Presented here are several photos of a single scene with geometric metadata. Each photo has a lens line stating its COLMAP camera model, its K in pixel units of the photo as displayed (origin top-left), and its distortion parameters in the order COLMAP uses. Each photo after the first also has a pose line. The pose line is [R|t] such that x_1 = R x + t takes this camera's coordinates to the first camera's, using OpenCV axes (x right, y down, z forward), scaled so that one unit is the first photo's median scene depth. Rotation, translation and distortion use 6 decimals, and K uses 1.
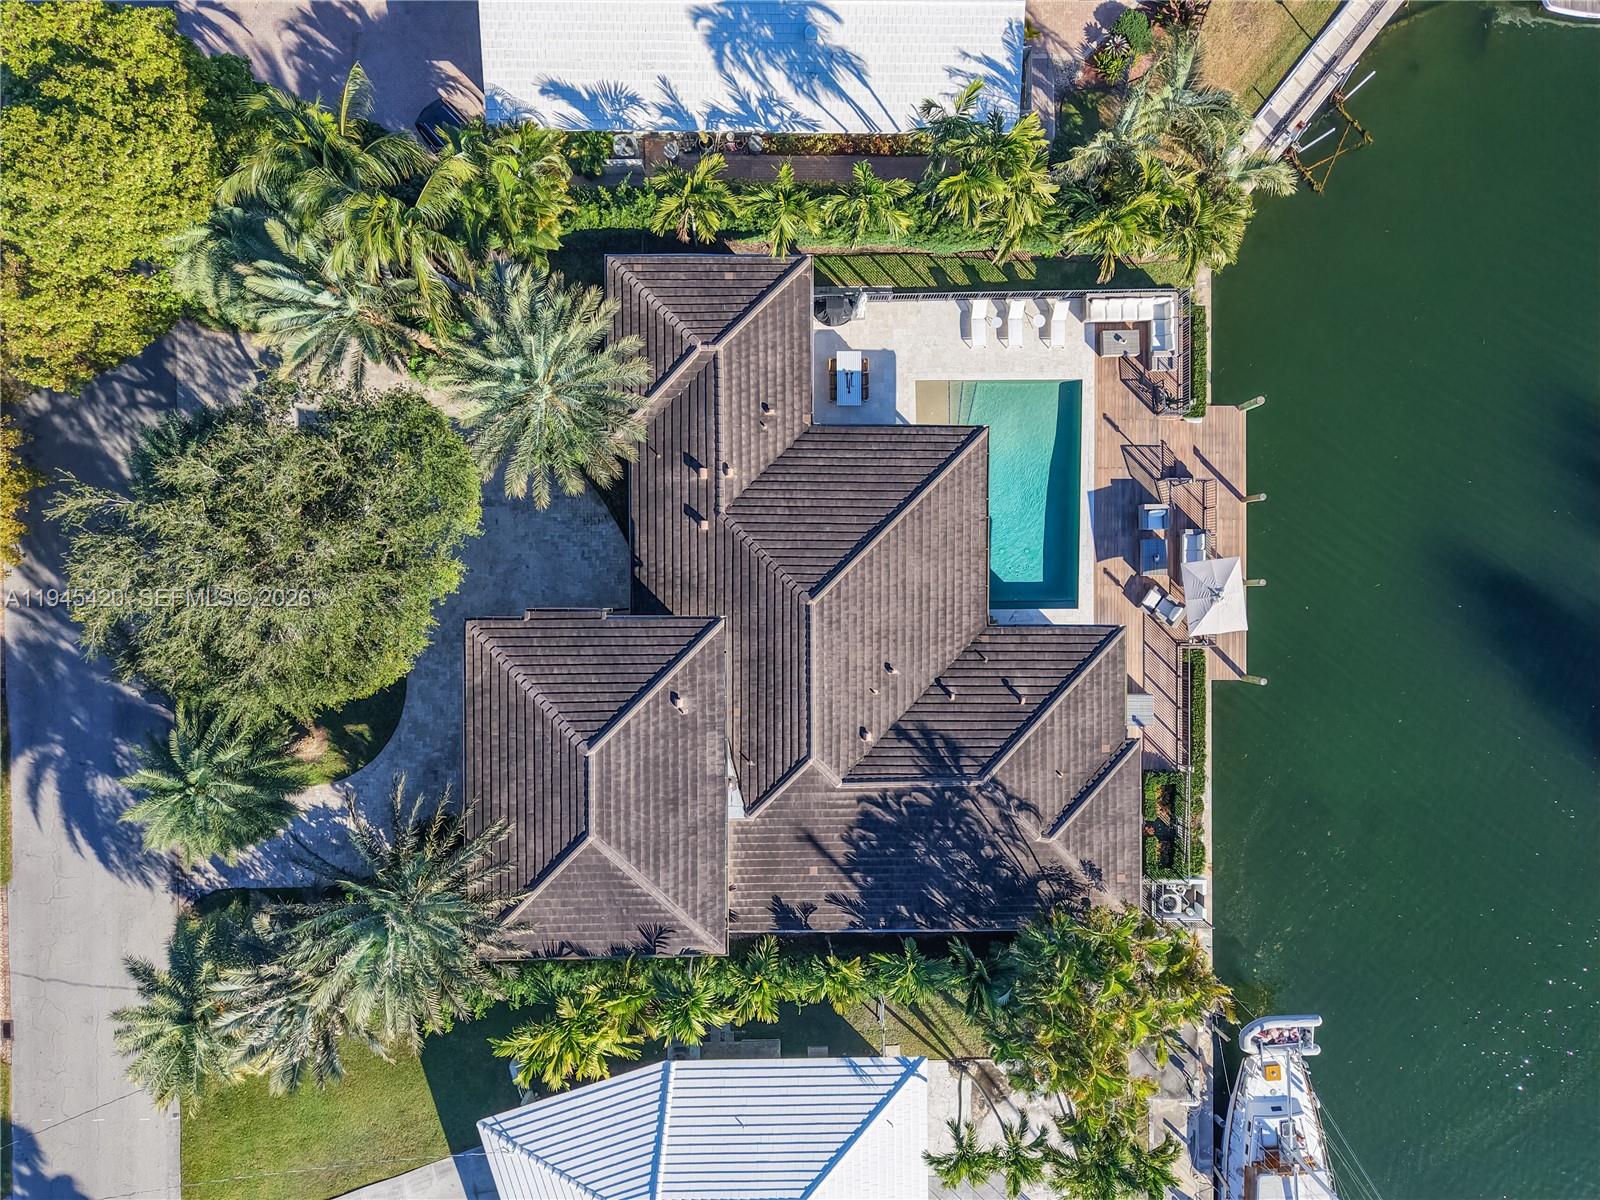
lens RADIAL K [[1083.5, 0, 800.0], [0, 1083.5, 600.0], [0, 0, 1]] dist [0.009791, 0.002685]
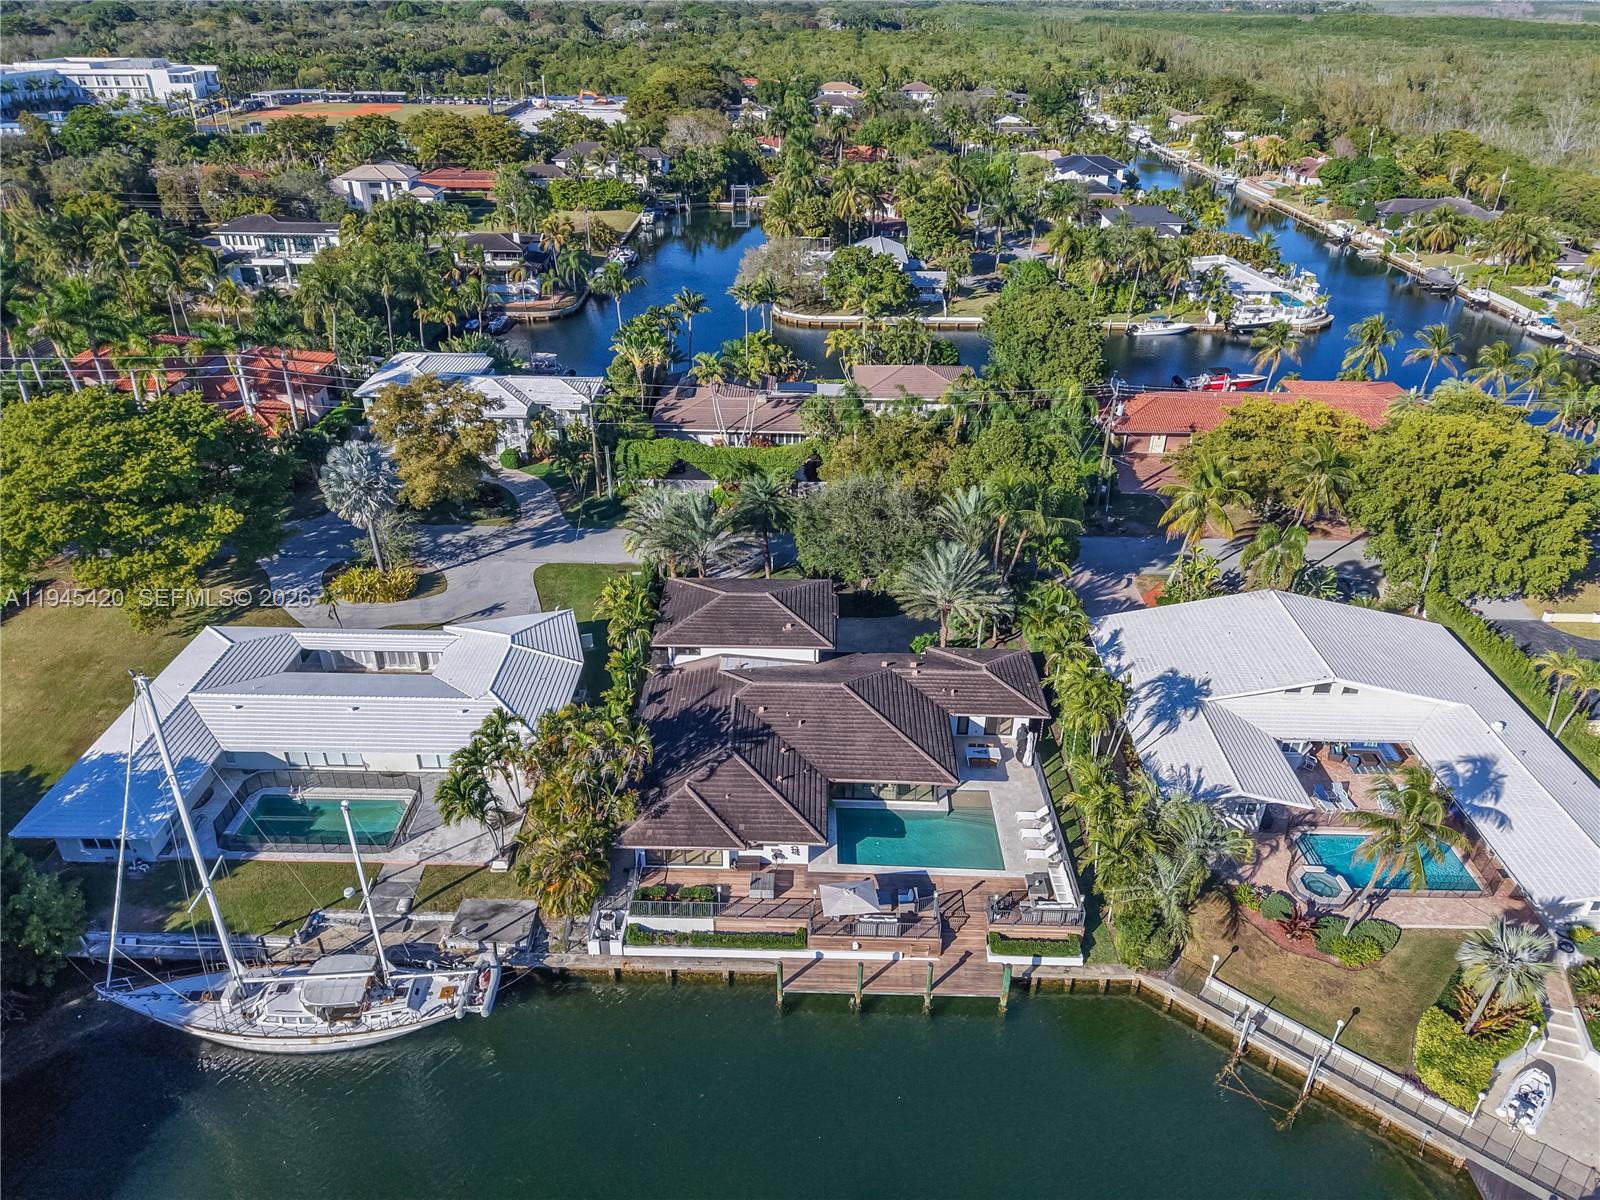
lens RADIAL K [[1083.5, 0, 800.0], [0, 1083.5, 600.0], [0, 0, 1]] dist [0.009791, 0.002685]
pose [[-0.028927, 0.460385, -0.887248, 1.315207], [-0.999452, -0.027633, 0.018247, 0.041311], [-0.016117, 0.887289, 0.460932, 0.075693]]
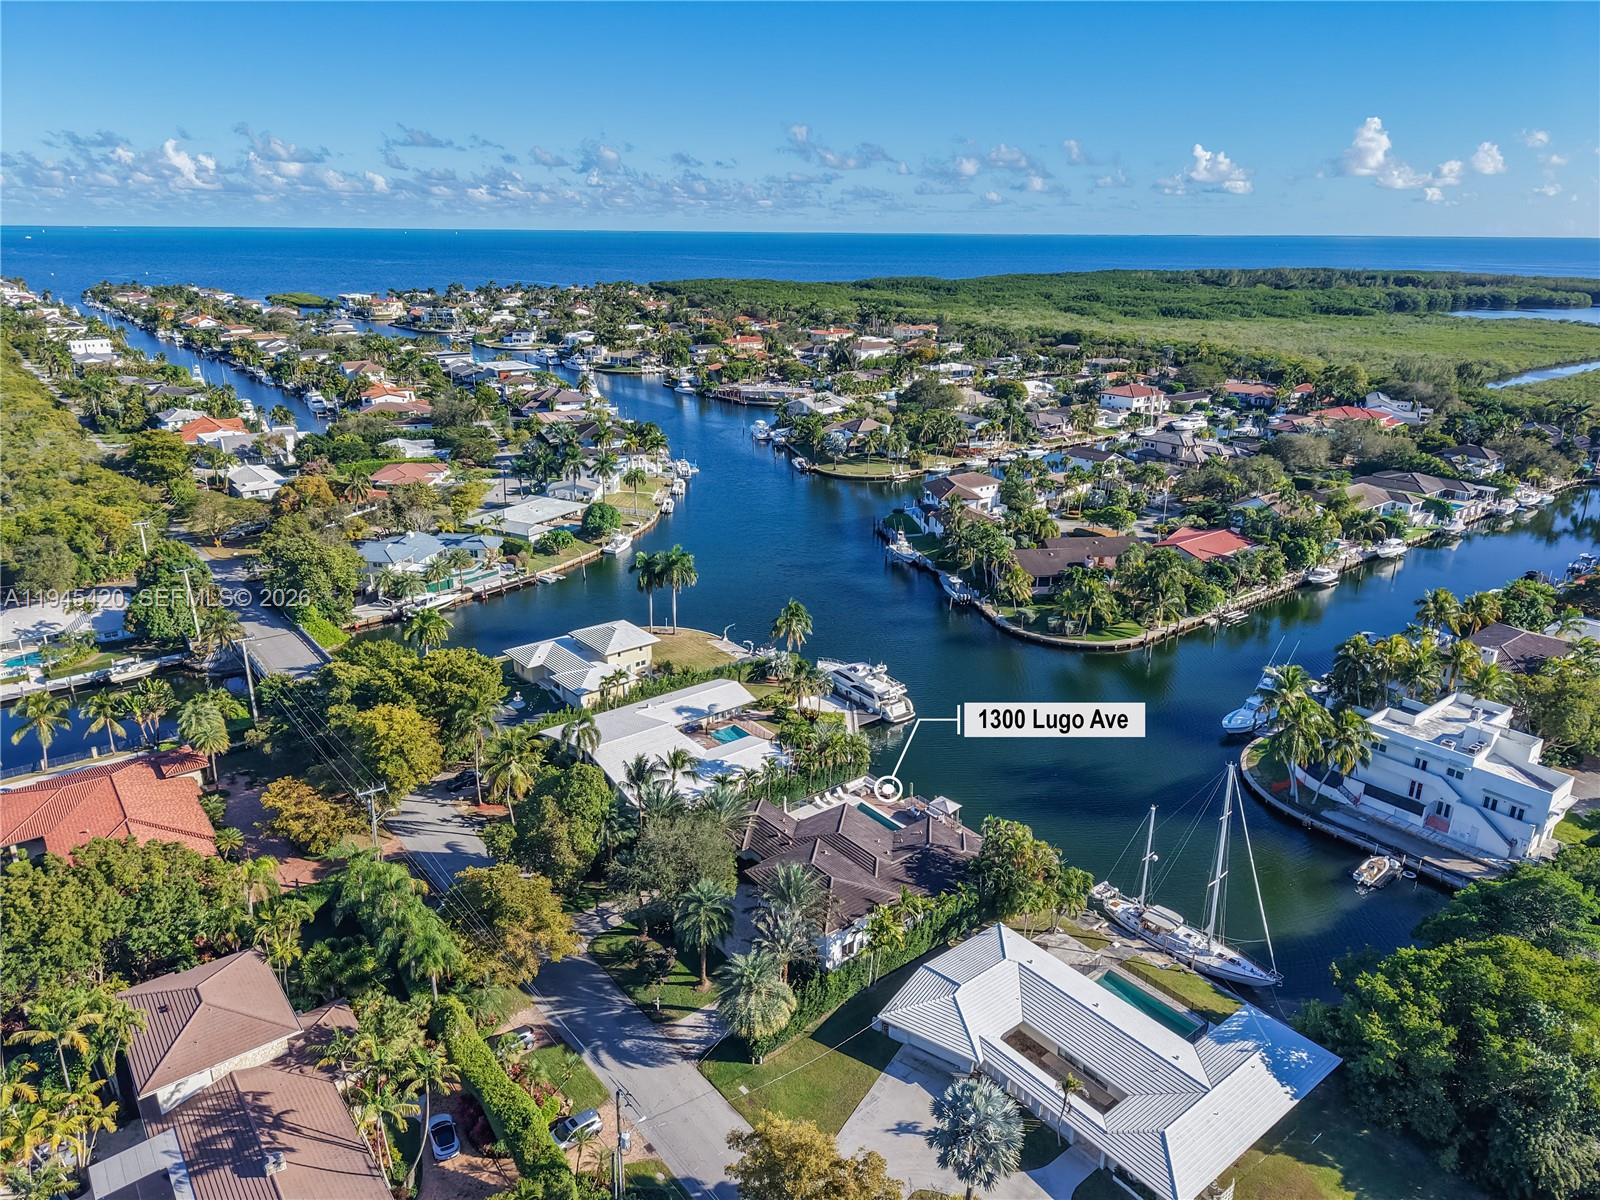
lens RADIAL K [[1083.5, 0, 800.0], [0, 1083.5, 600.0], [0, 0, 1]] dist [0.009791, 0.002685]
pose [[0.795719, -0.194699, 0.573518, -1.402775], [0.605664, 0.257893, -0.752770, 1.683067], [-0.001343, 0.946353, 0.323133, -0.415224]]
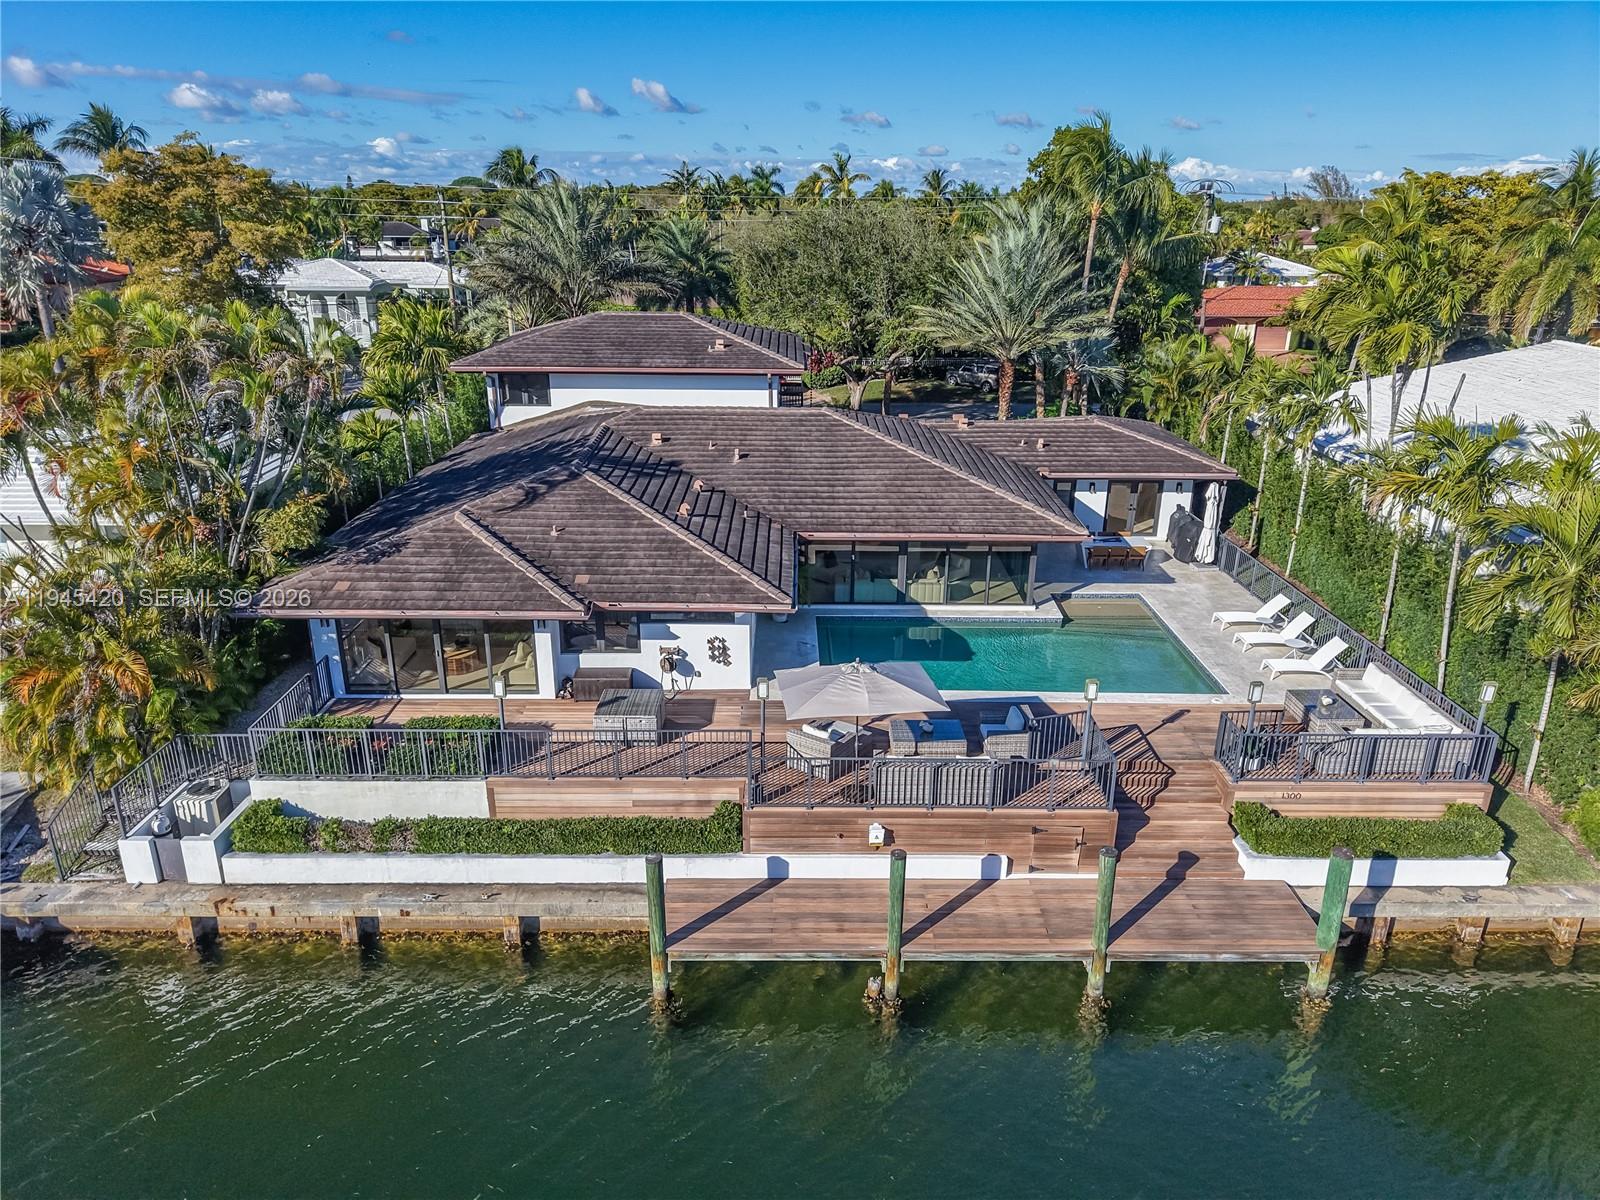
lens RADIAL K [[1103.3, 0, 800.0], [0, 1103.3, 600.0], [0, 0, 1]] dist [0.005617, -0.000376]
pose [[-0.003293, 0.318871, -0.947792, 0.783163], [-0.999951, -0.009850, 0.000161, 0.021569], [-0.009285, 0.947747, 0.318888, 0.772457]]
